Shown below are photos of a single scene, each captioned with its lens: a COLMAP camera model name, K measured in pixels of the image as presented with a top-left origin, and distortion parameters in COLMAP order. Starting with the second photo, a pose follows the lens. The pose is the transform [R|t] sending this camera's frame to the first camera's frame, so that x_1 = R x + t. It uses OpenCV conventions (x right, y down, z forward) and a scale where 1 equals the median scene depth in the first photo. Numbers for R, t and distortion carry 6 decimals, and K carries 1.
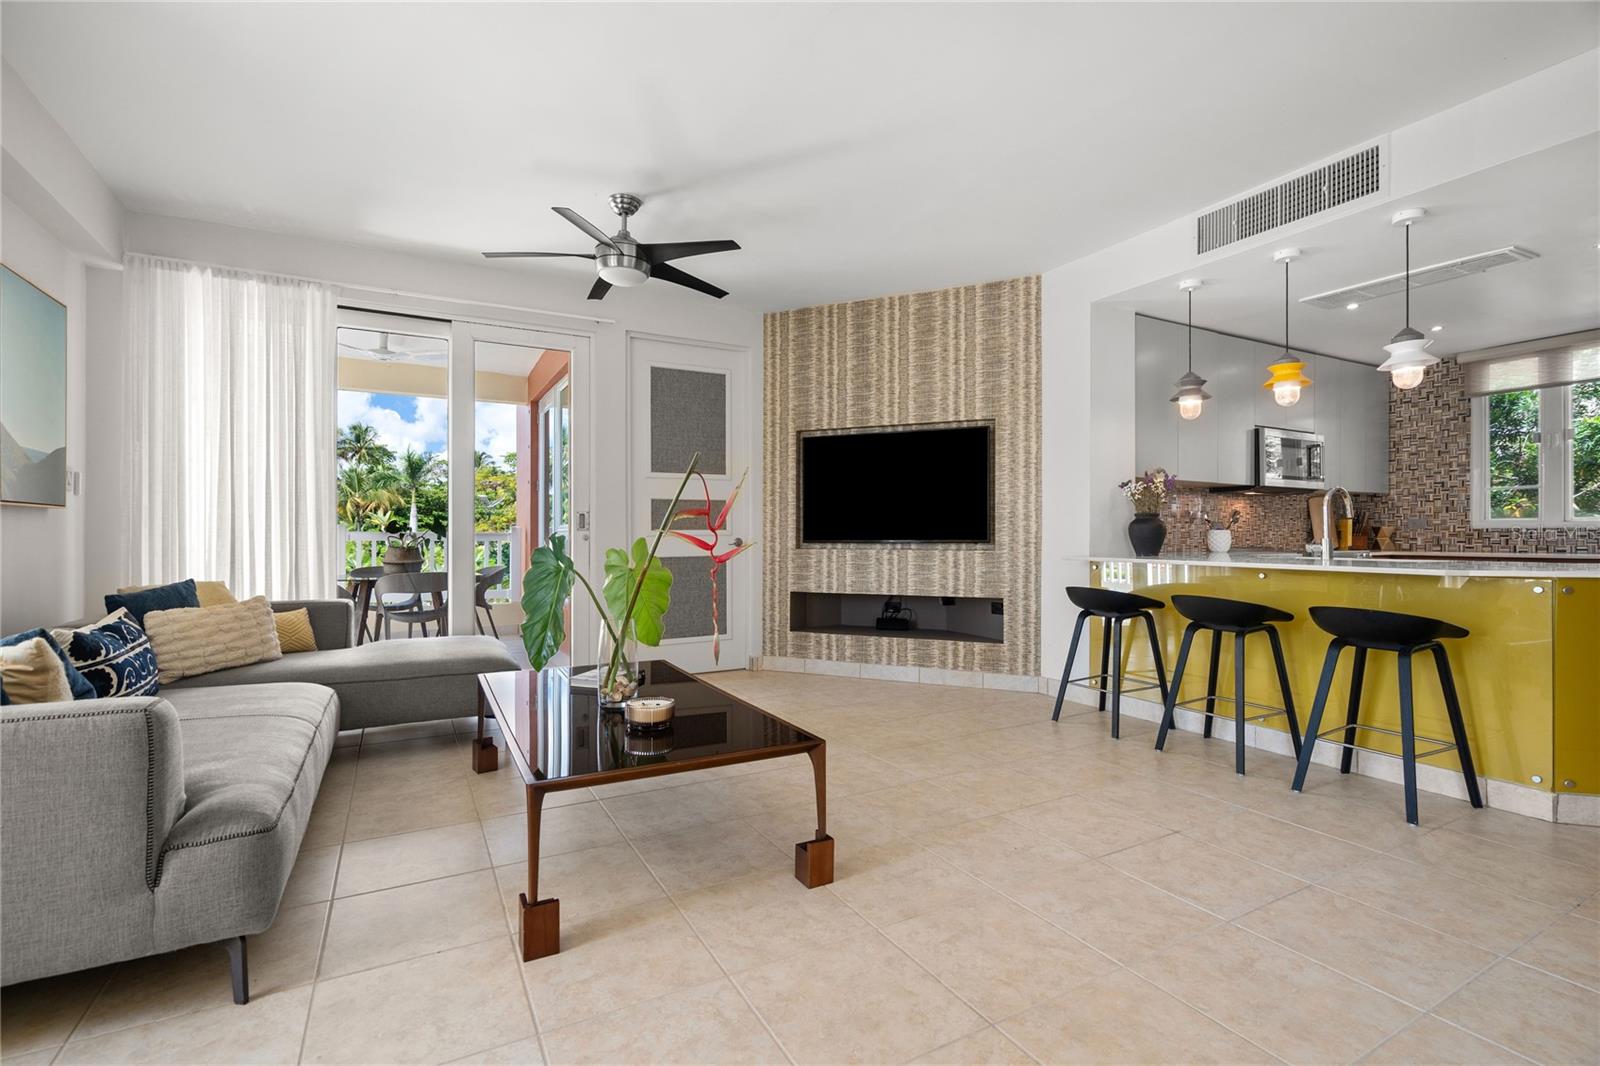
lens RADIAL K [[750.9, 0, 790.9], [0, 750.9, 531.9], [0, 0, 1]] dist [-0.001842, 0.000596]
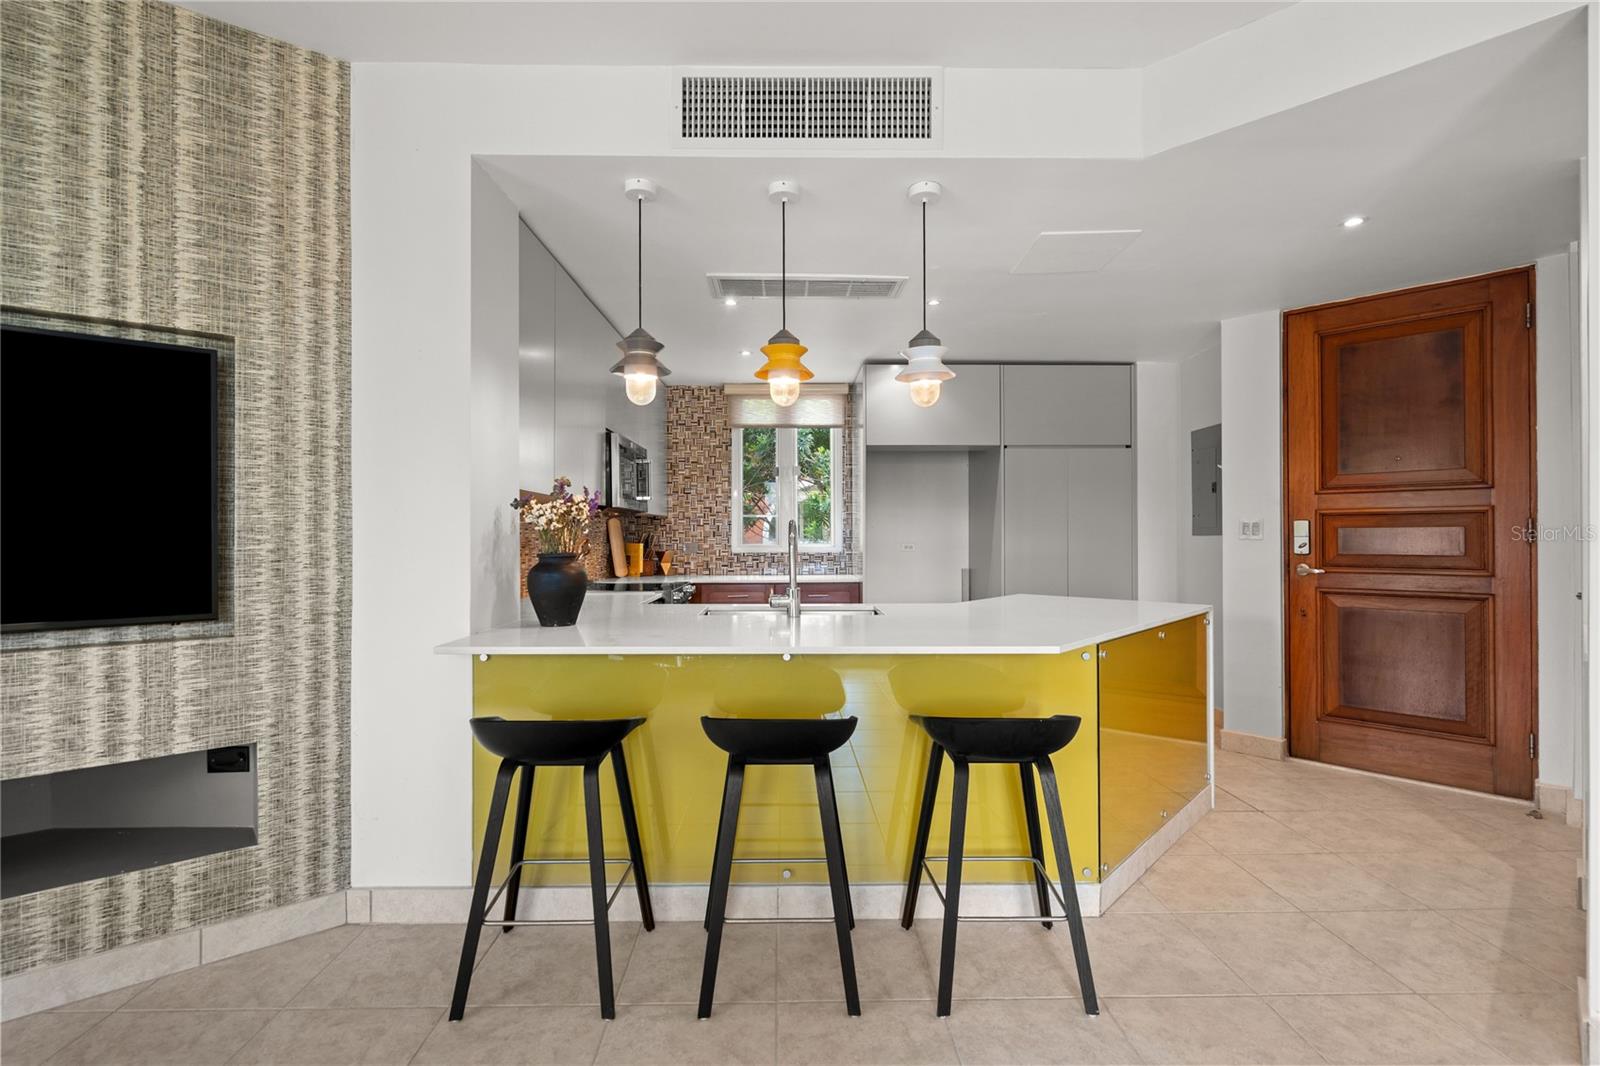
lens RADIAL K [[750.9, 0, 829.9], [0, 750.9, 535.9], [0, 0, 1]] dist [-0.001842, 0.000596]
pose [[0.456173, 0.000054, 0.889891, 0.041166], [-0.000210, 1.000000, 0.000047, -0.034683], [-0.889891, -0.000208, 0.456173, 0.492871]]
